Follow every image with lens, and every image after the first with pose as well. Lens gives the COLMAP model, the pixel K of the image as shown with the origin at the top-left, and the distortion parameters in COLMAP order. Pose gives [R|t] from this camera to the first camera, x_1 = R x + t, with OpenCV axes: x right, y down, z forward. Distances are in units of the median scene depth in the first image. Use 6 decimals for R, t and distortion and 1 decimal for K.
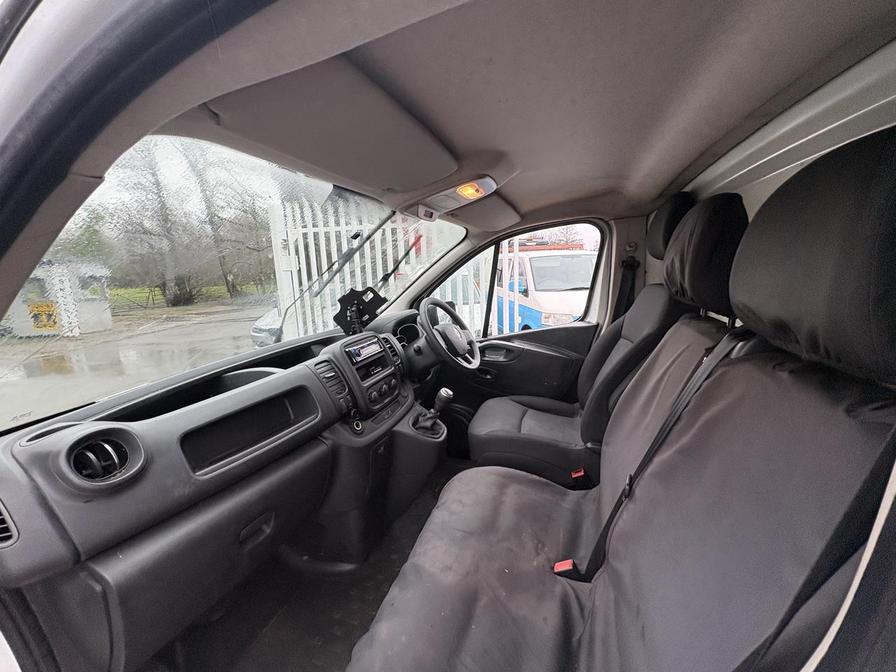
lens RADIAL K [[356.2, 0, 449.7], [0, 356.2, 336.4], [0, 0, 1]] dist [0.000464, 0.000249]
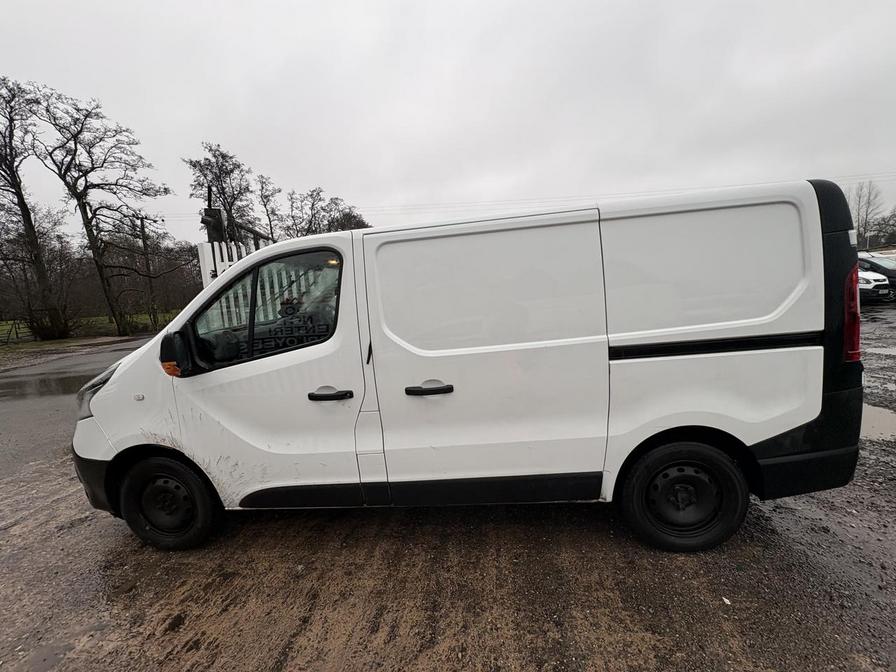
lens RADIAL K [[356.2, 0, 451.8], [0, 356.2, 337.1], [0, 0, 1]] dist [0.000464, 0.000249]
pose [[0.972837, -0.046482, 0.226777, 0.213089], [0.060450, 0.996653, -0.055037, 0.293039], [-0.223460, 0.067251, 0.972390, -1.379693]]
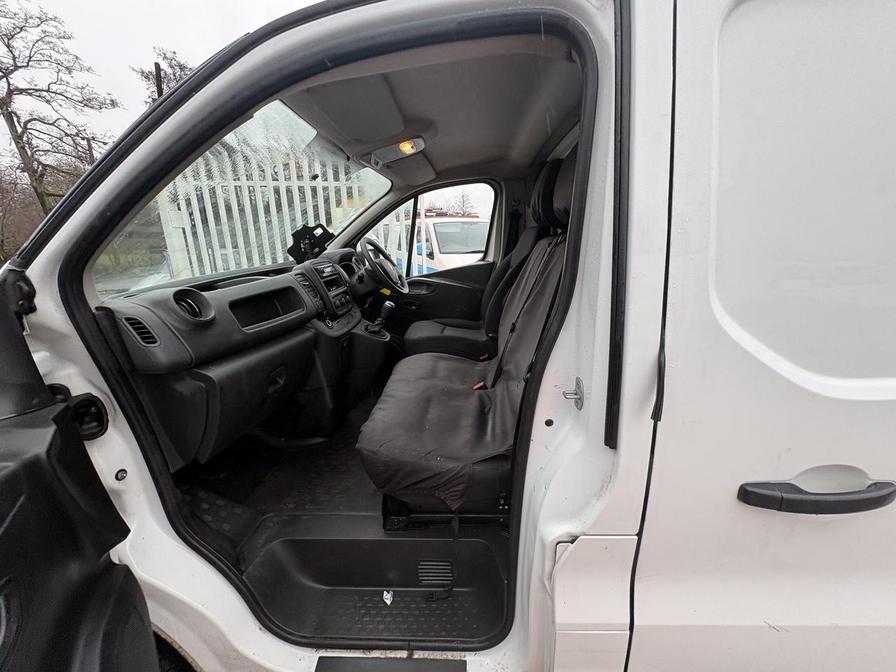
lens RADIAL K [[356.2, 0, 450.7], [0, 356.2, 336.2], [0, 0, 1]] dist [0.000464, 0.000249]
pose [[0.962483, -0.052884, 0.266140, -0.135567], [0.032630, 0.996264, 0.079964, 0.160220], [-0.269374, -0.068280, 0.960612, -0.314539]]
